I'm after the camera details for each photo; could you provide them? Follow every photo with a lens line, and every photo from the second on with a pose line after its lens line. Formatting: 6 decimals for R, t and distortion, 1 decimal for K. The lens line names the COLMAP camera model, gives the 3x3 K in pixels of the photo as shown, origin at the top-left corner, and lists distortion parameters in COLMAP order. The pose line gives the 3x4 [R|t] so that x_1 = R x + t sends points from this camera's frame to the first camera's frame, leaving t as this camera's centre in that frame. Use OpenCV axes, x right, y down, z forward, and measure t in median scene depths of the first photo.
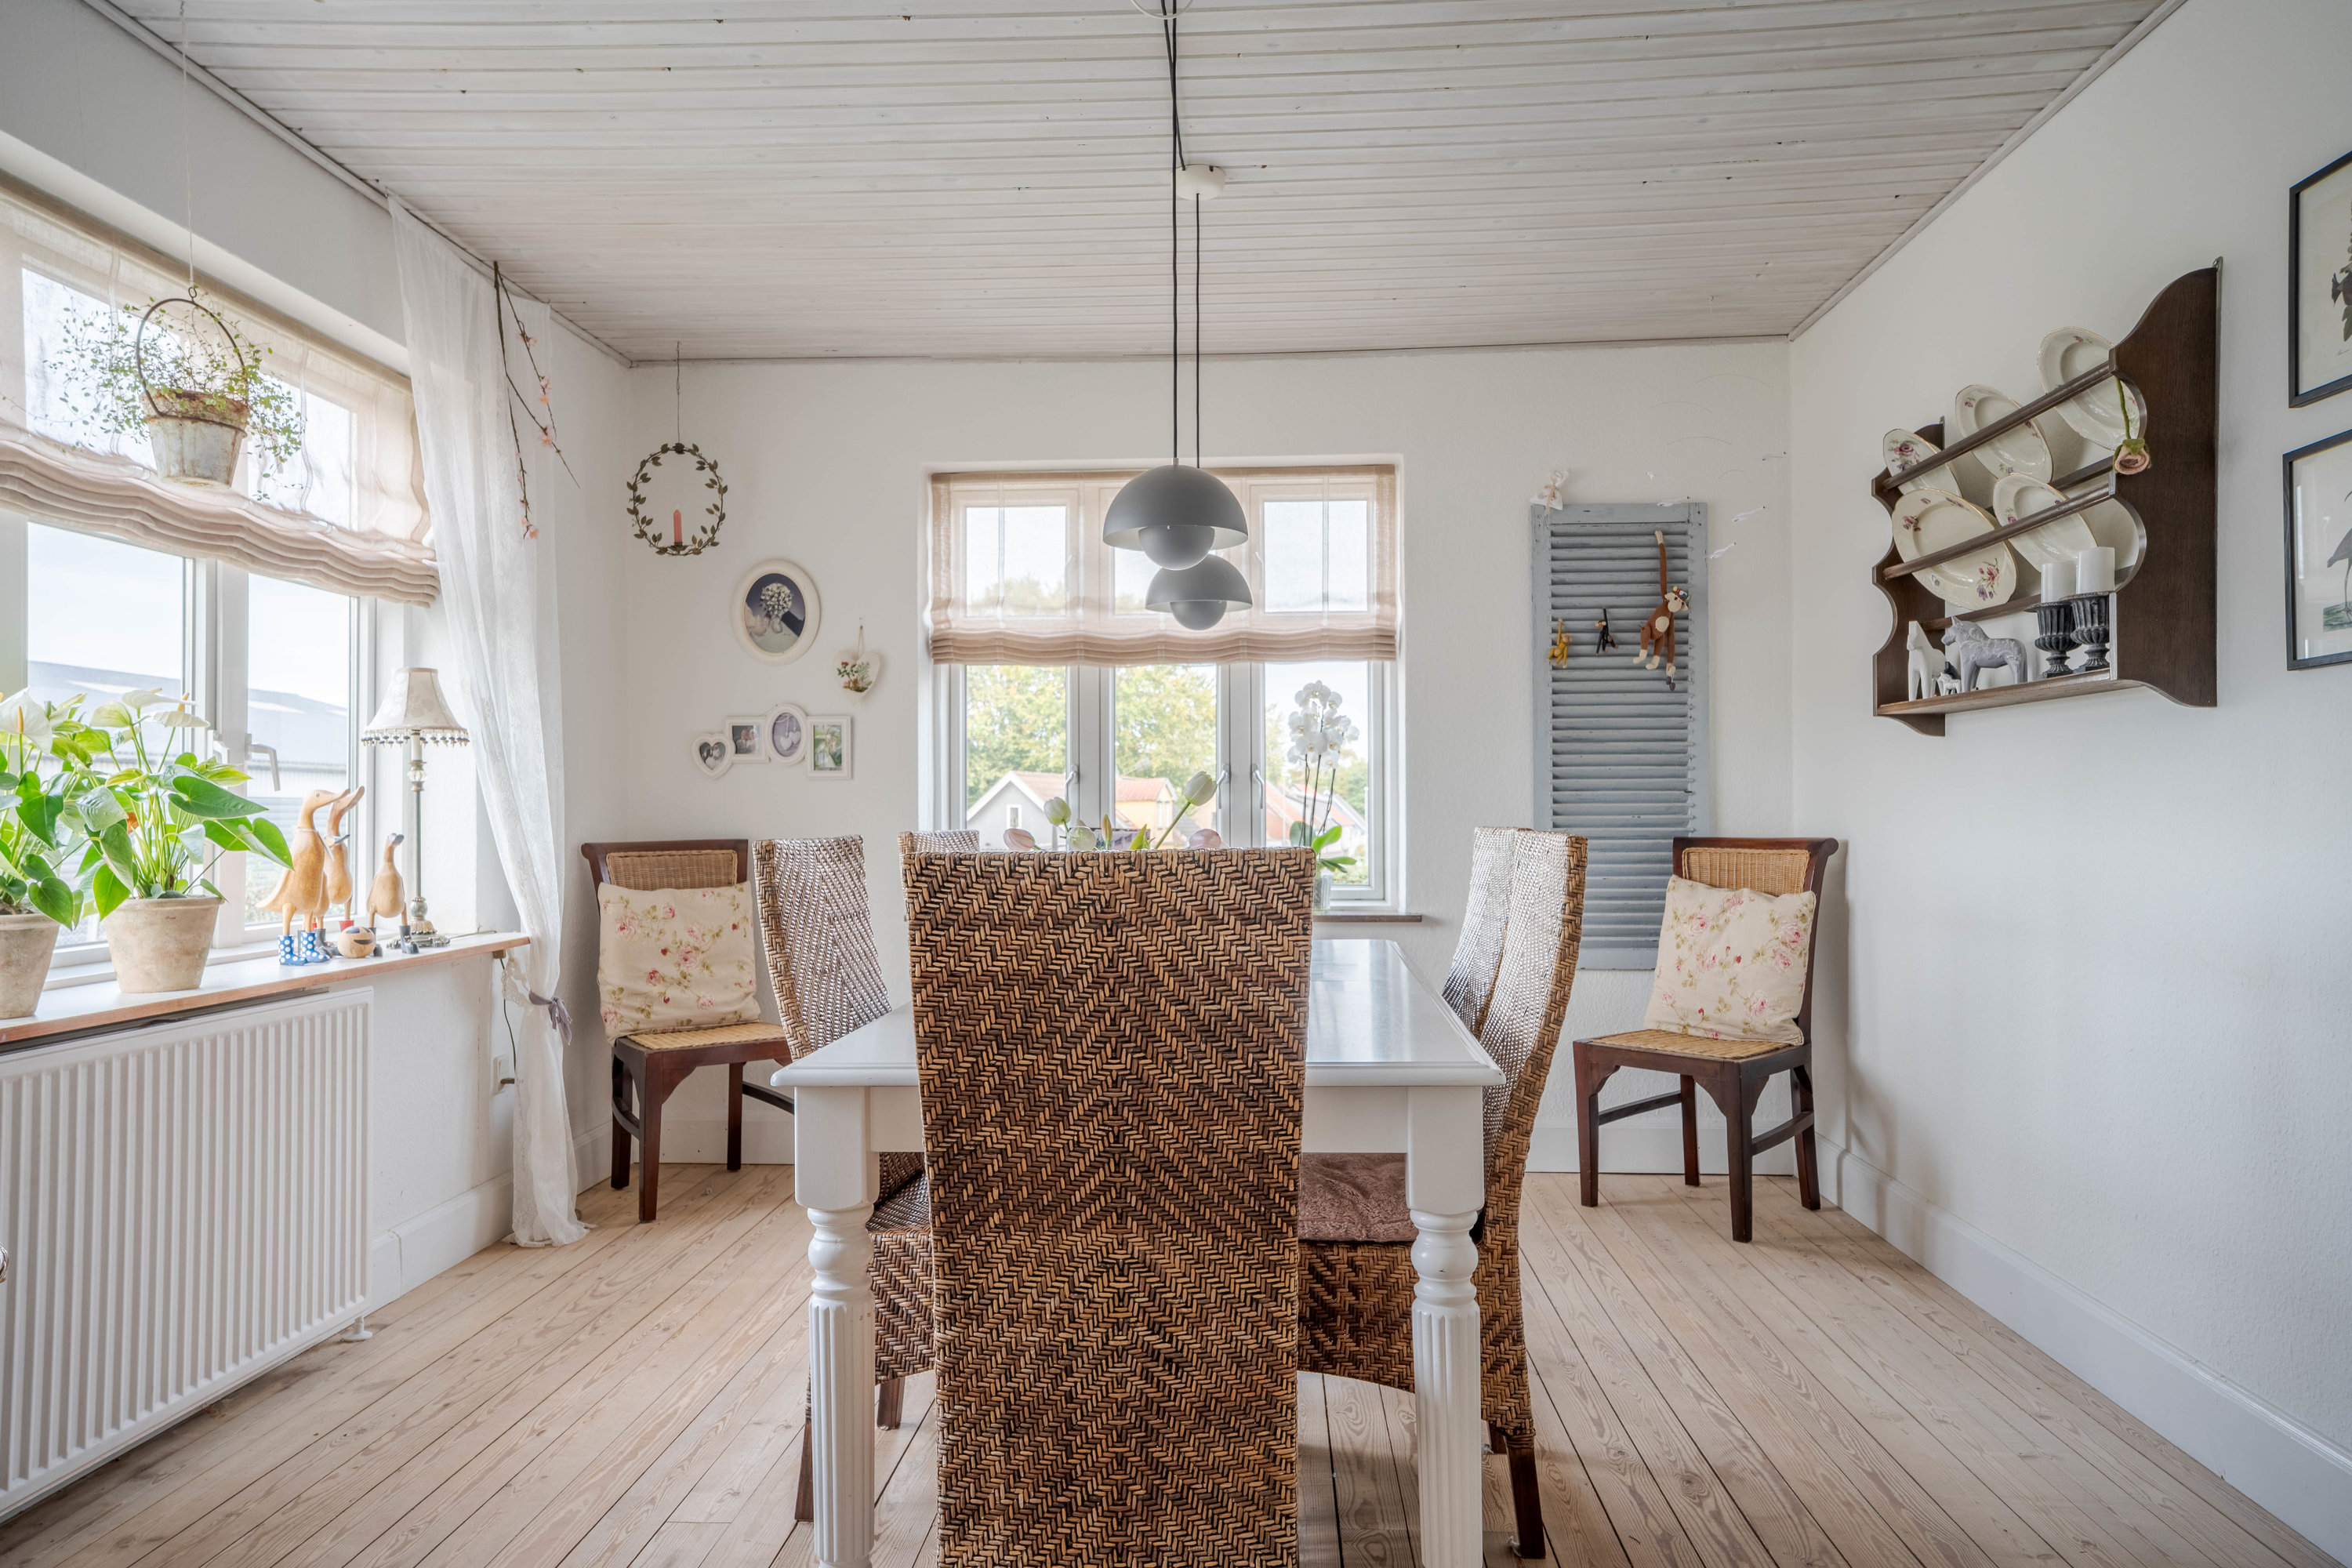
lens RADIAL K [[1572.2, 0, 1176.0], [0, 1572.2, 784.0], [0, 0, 1]] dist [-0.000713, 0.090292]
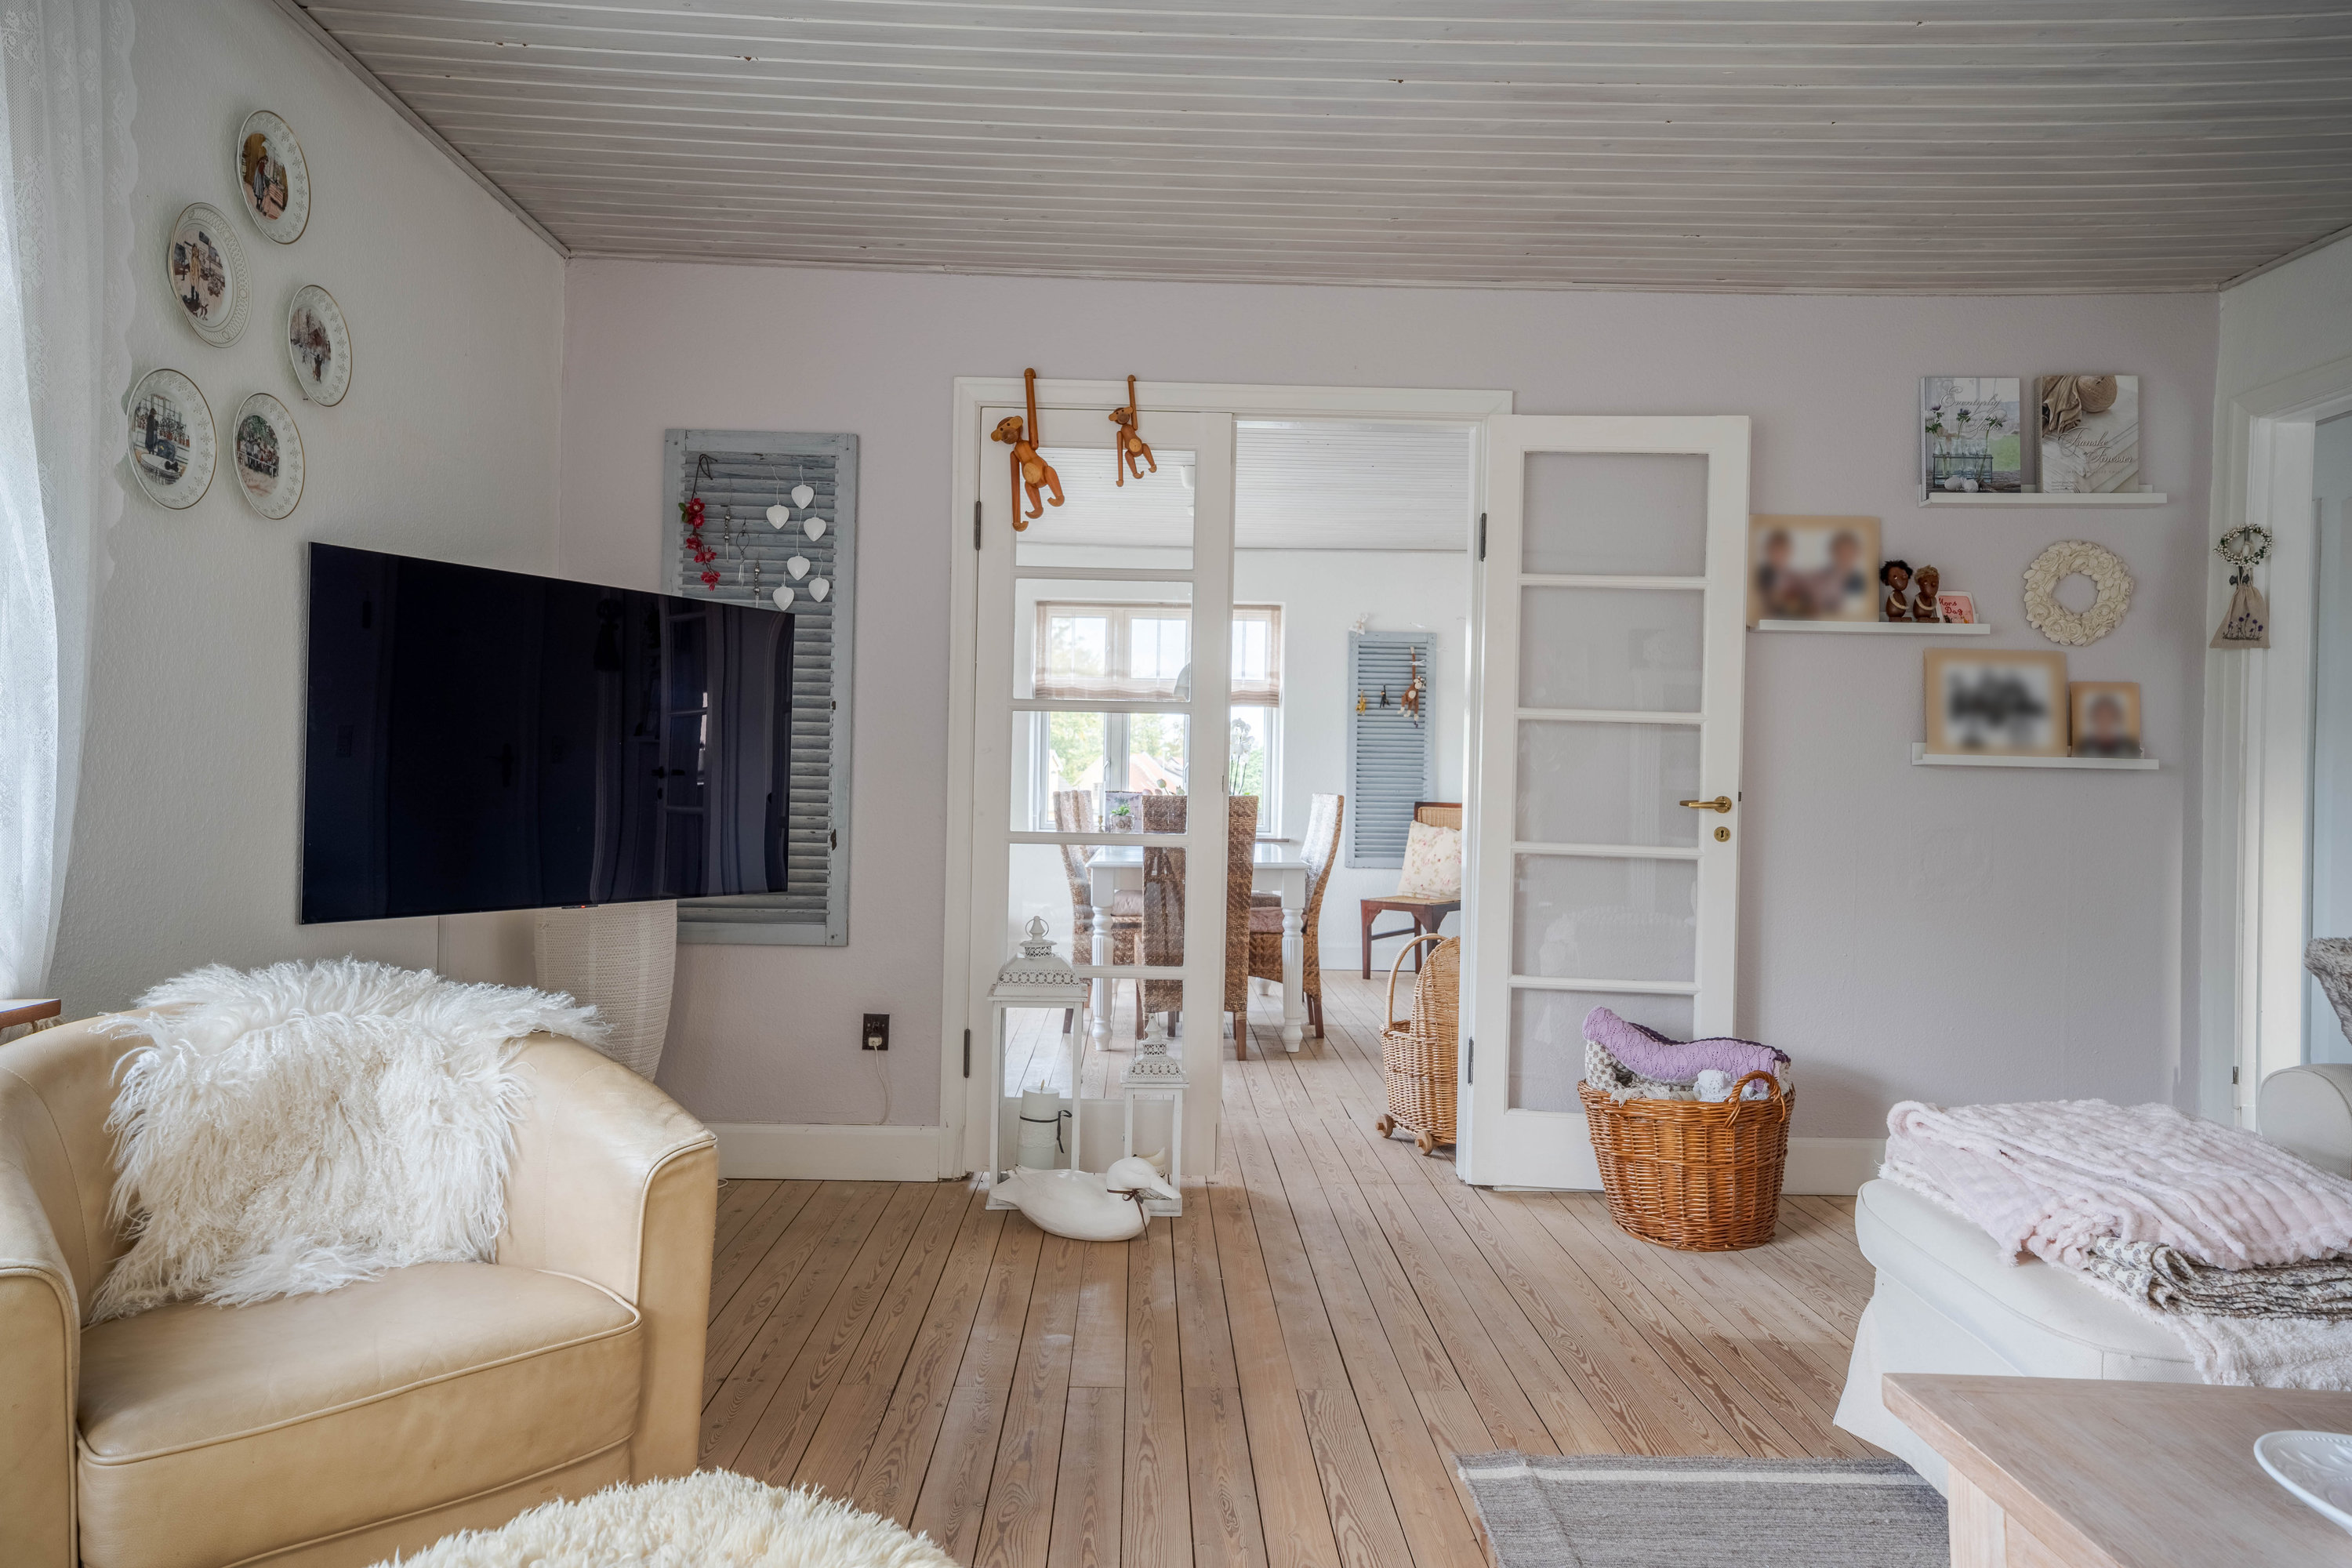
lens RADIAL K [[1572.2, 0, 1176.0], [0, 1572.2, 784.0], [0, 0, 1]] dist [-0.000713, 0.090292]
pose [[0.996581, 0.020303, 0.080089, -0.145660], [-0.021787, 0.999606, 0.017703, -0.017185], [-0.079698, -0.019387, 0.996631, -0.960829]]
